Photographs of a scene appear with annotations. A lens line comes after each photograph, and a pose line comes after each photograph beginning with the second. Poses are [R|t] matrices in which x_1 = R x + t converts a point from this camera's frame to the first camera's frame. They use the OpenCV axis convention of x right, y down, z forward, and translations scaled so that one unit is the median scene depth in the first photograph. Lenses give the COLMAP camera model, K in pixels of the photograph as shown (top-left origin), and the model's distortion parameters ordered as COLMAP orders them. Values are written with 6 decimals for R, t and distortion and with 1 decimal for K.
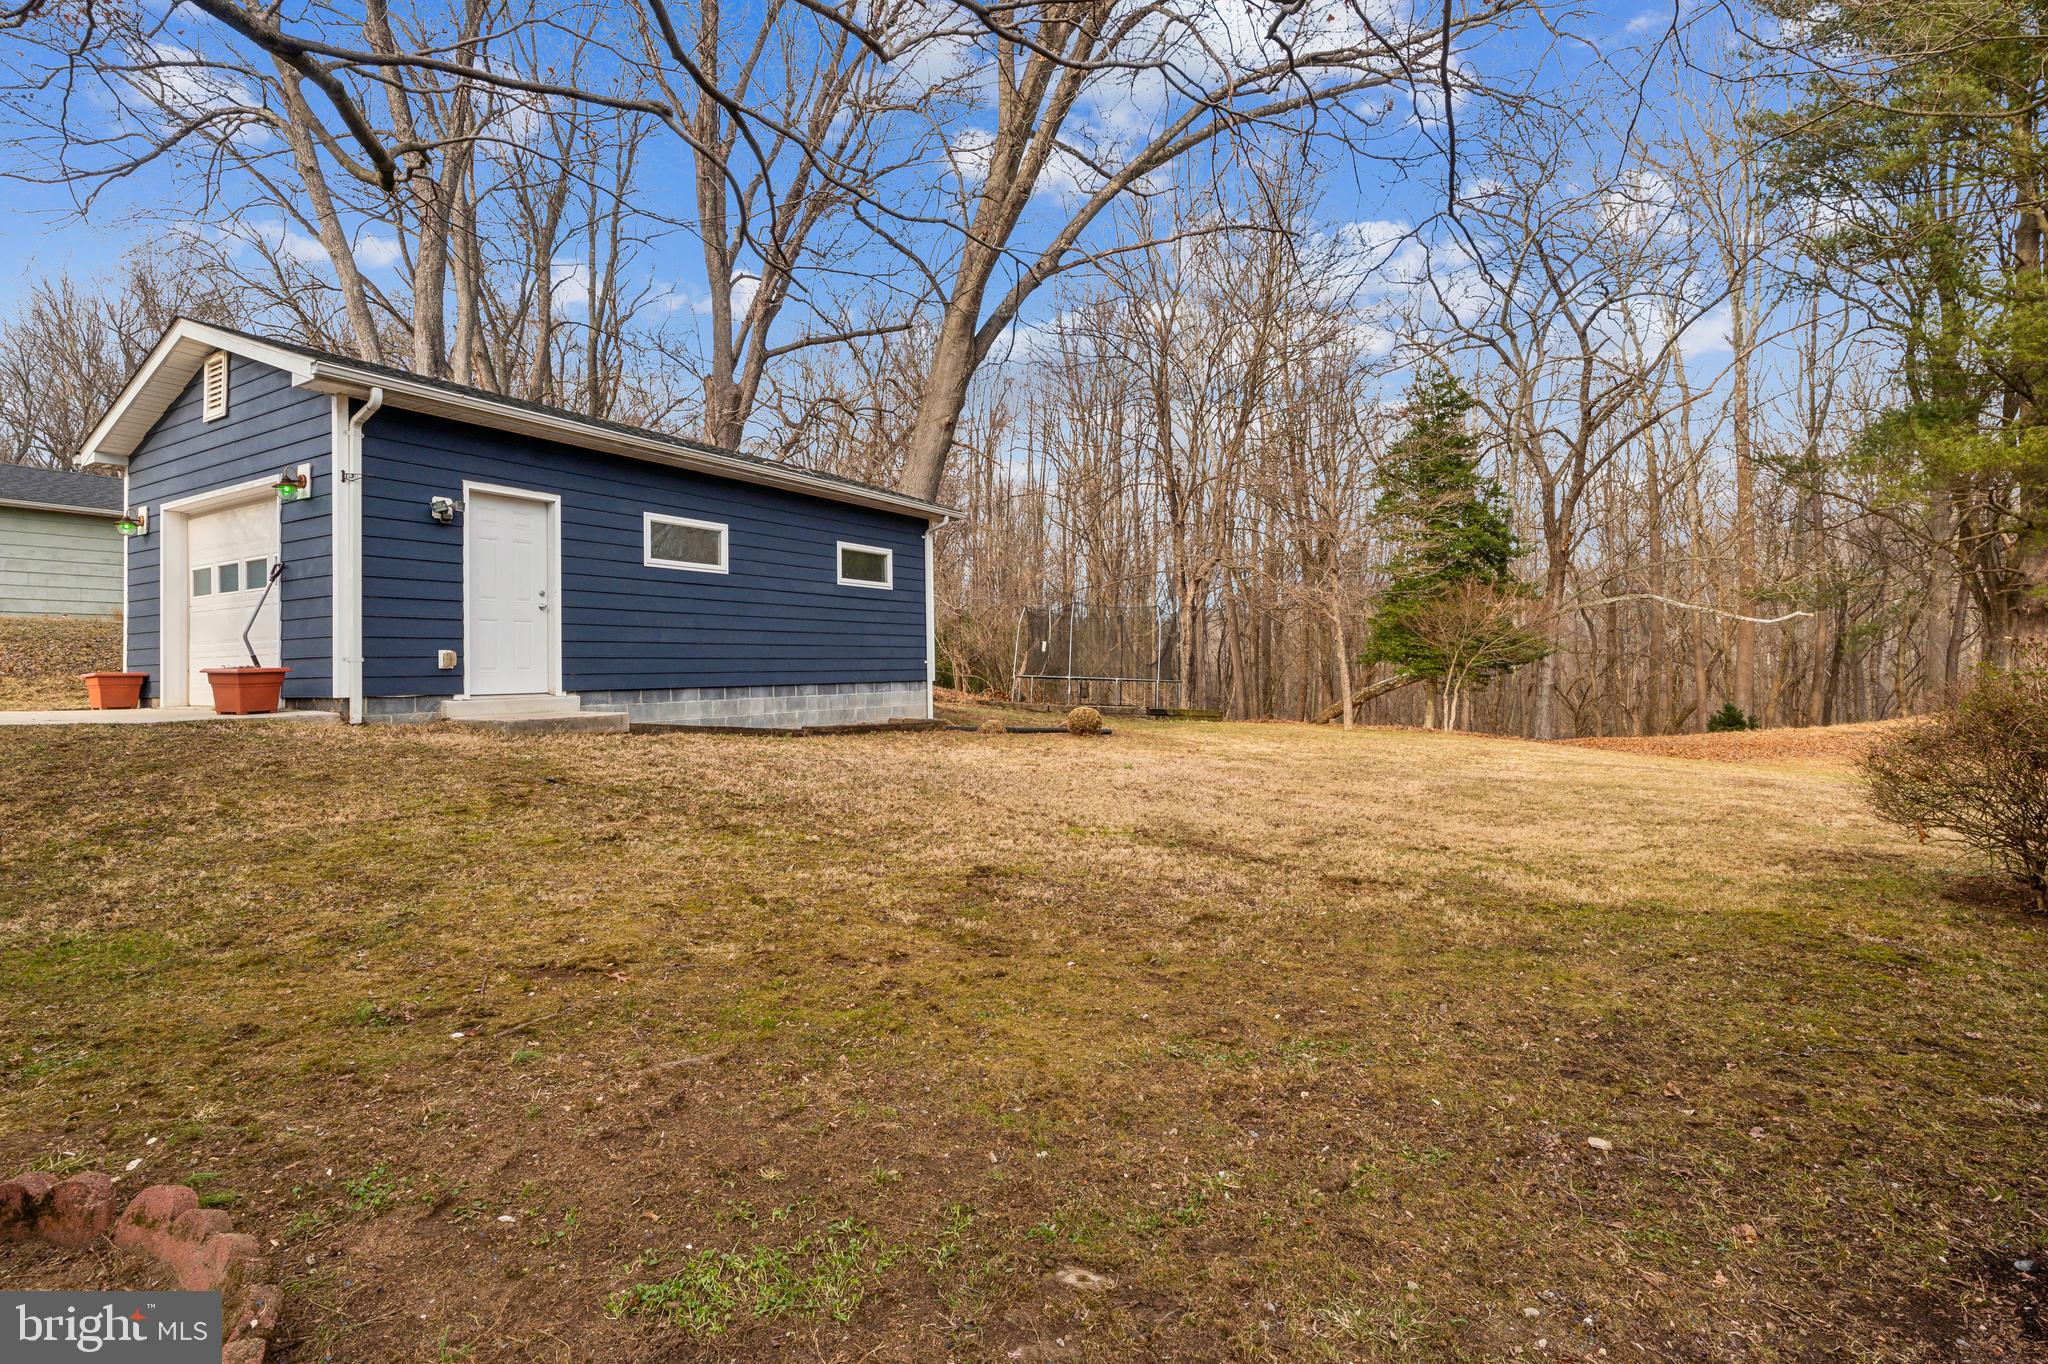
lens RADIAL K [[949.1, 0, 1035.3], [0, 949.1, 667.5], [0, 0, 1]] dist [0.004052, -0.004468]
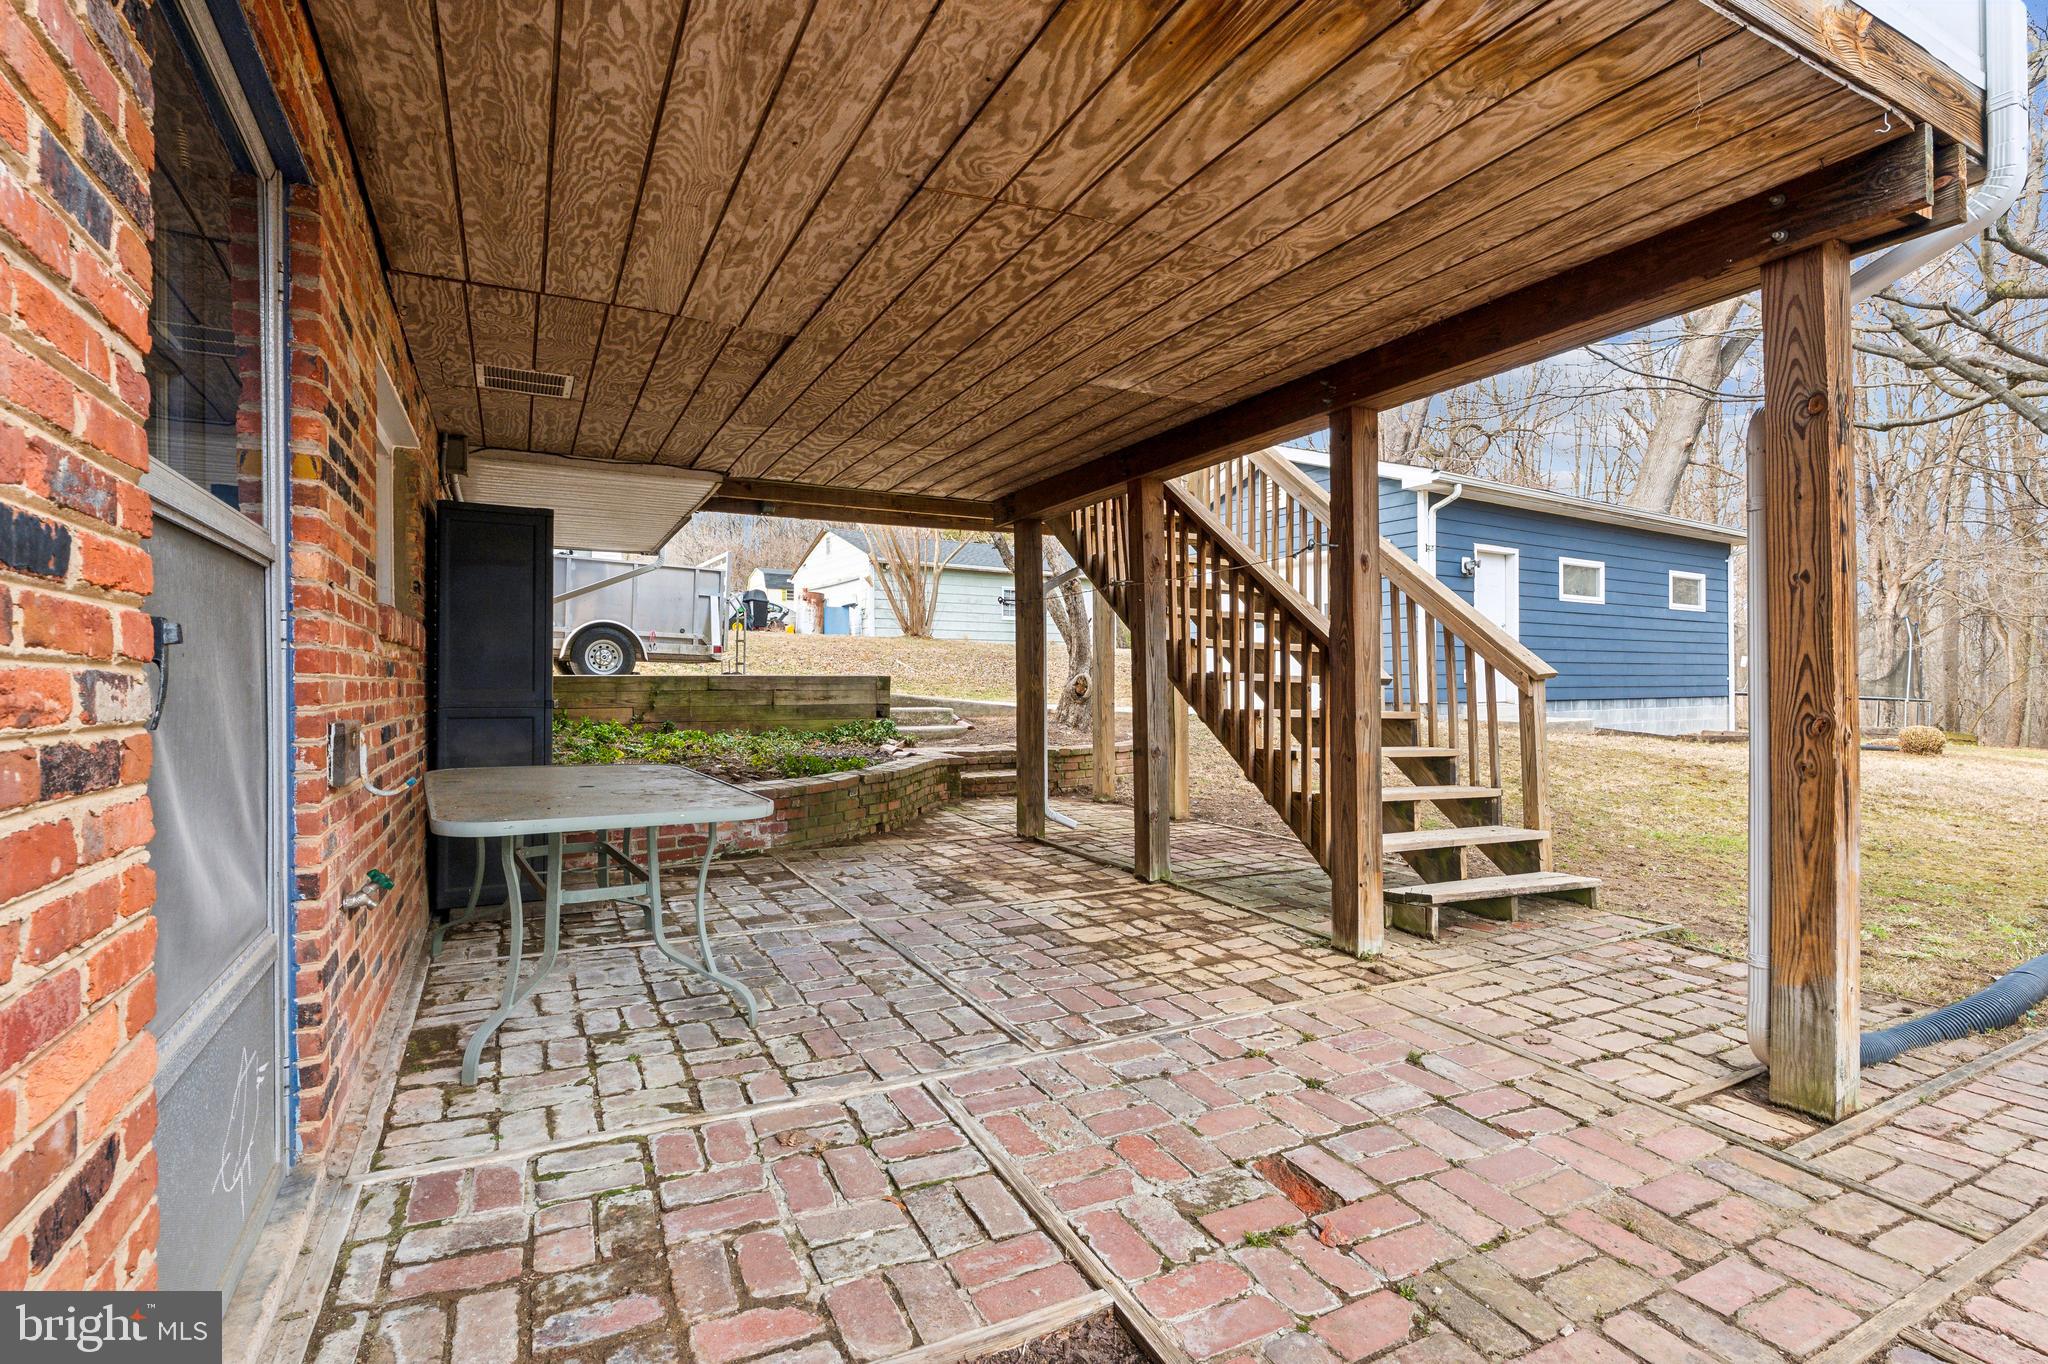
lens RADIAL K [[949.1, 0, 1016.0], [0, 949.1, 689.7], [0, 0, 1]] dist [0.004052, -0.004468]
pose [[0.887612, 0.013270, -0.460401, -0.509665], [-0.009036, 0.999894, 0.011398, 0.002050], [0.460504, -0.005957, 0.887638, -0.463904]]
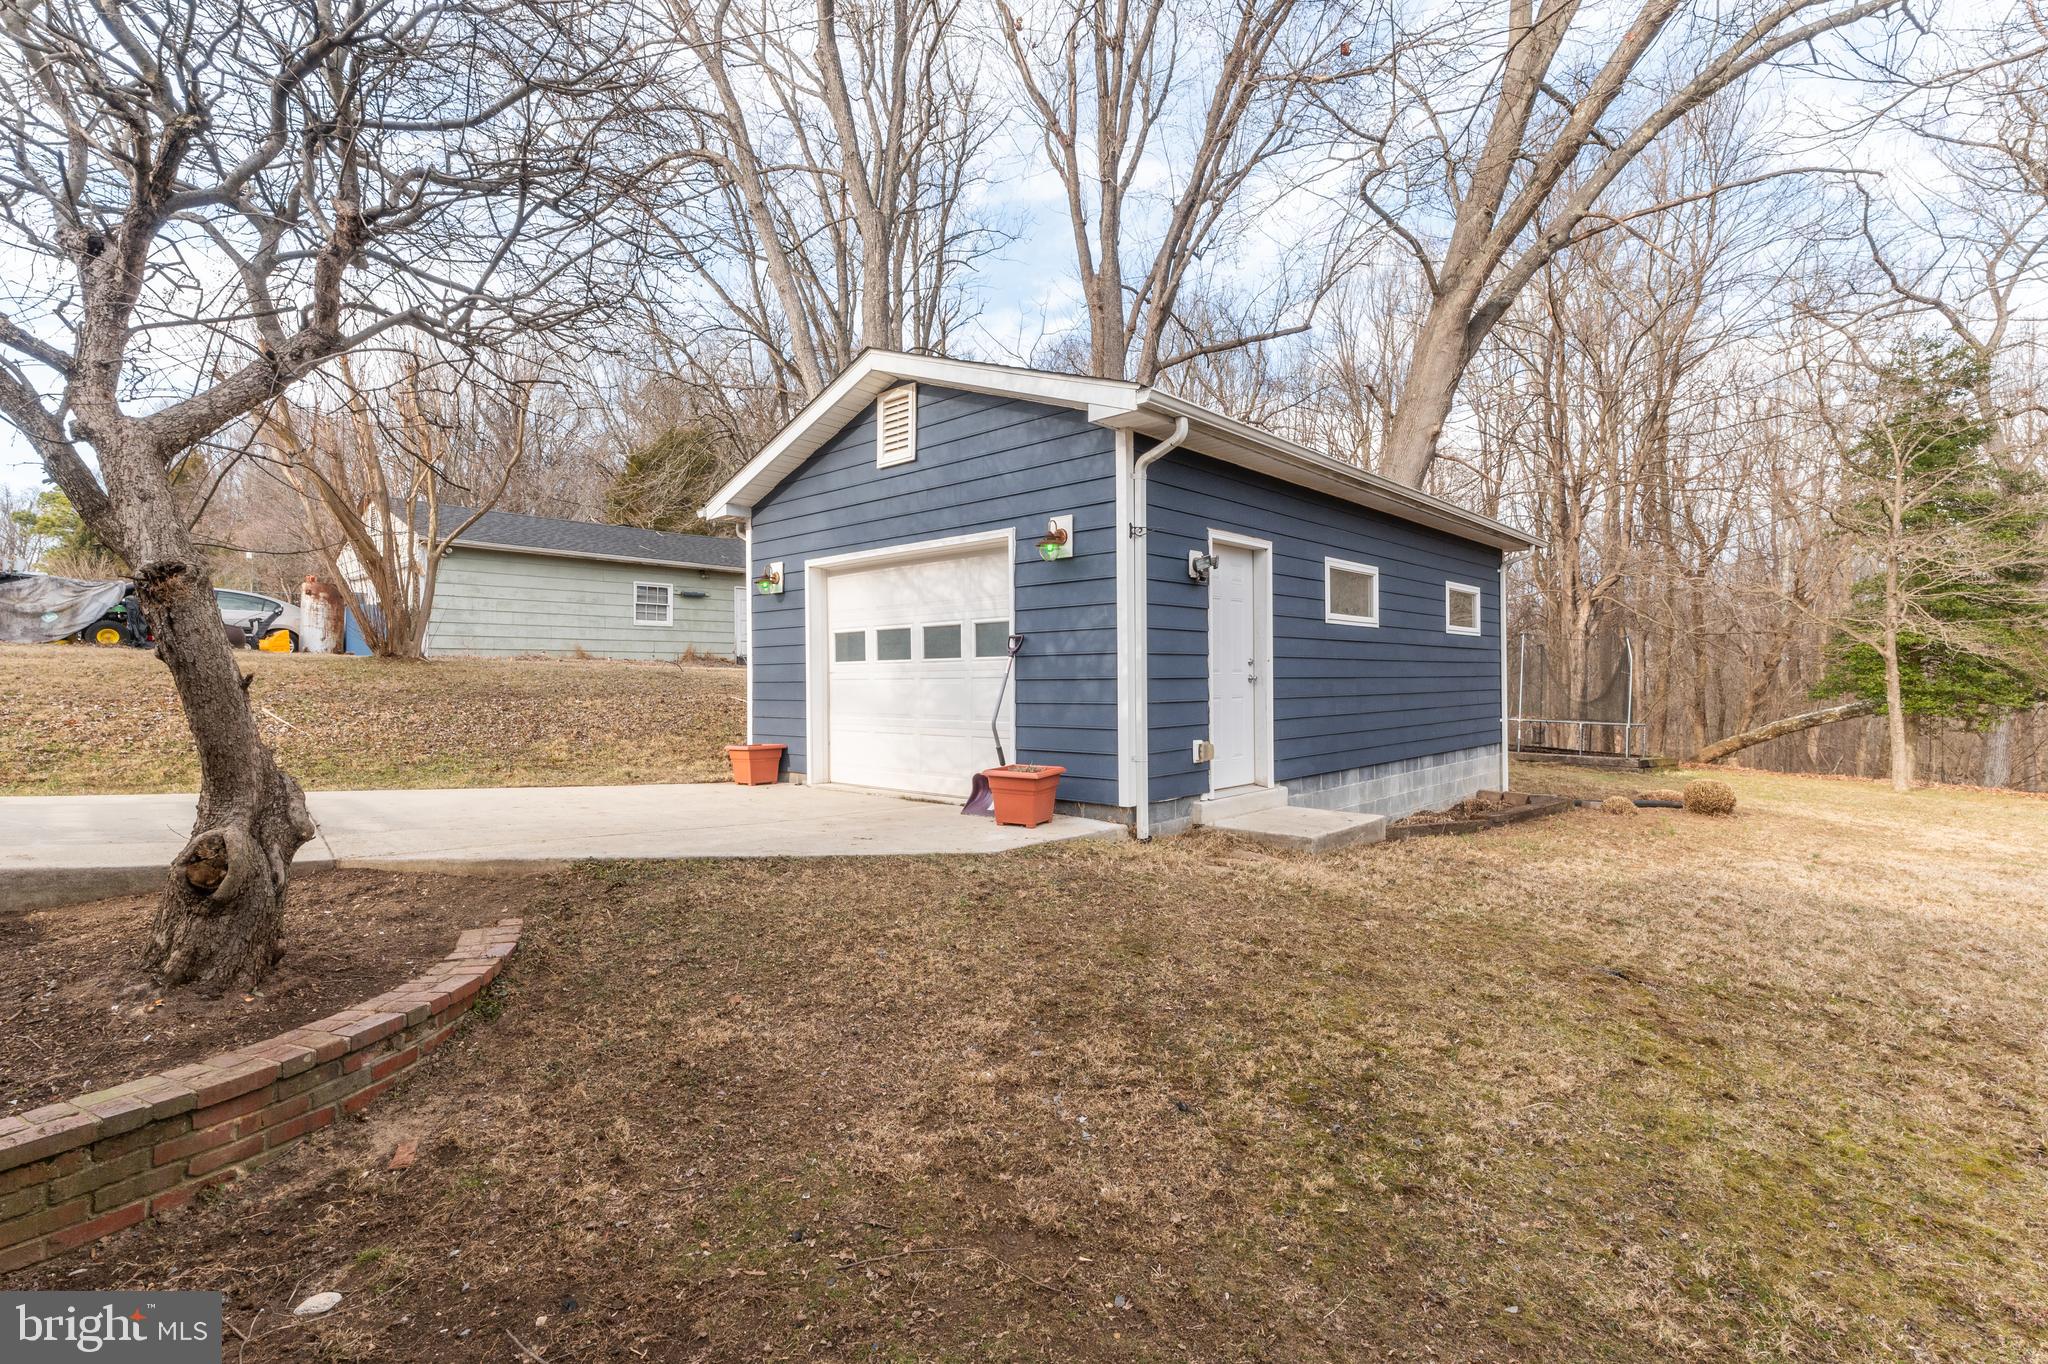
lens RADIAL K [[949.1, 0, 1036.8], [0, 949.1, 690.3], [0, 0, 1]] dist [0.004052, -0.004468]
pose [[0.979264, 0.009870, -0.202350, -0.531752], [-0.007211, 0.999878, 0.013872, -0.063473], [0.202462, -0.012125, 0.979215, 0.162271]]
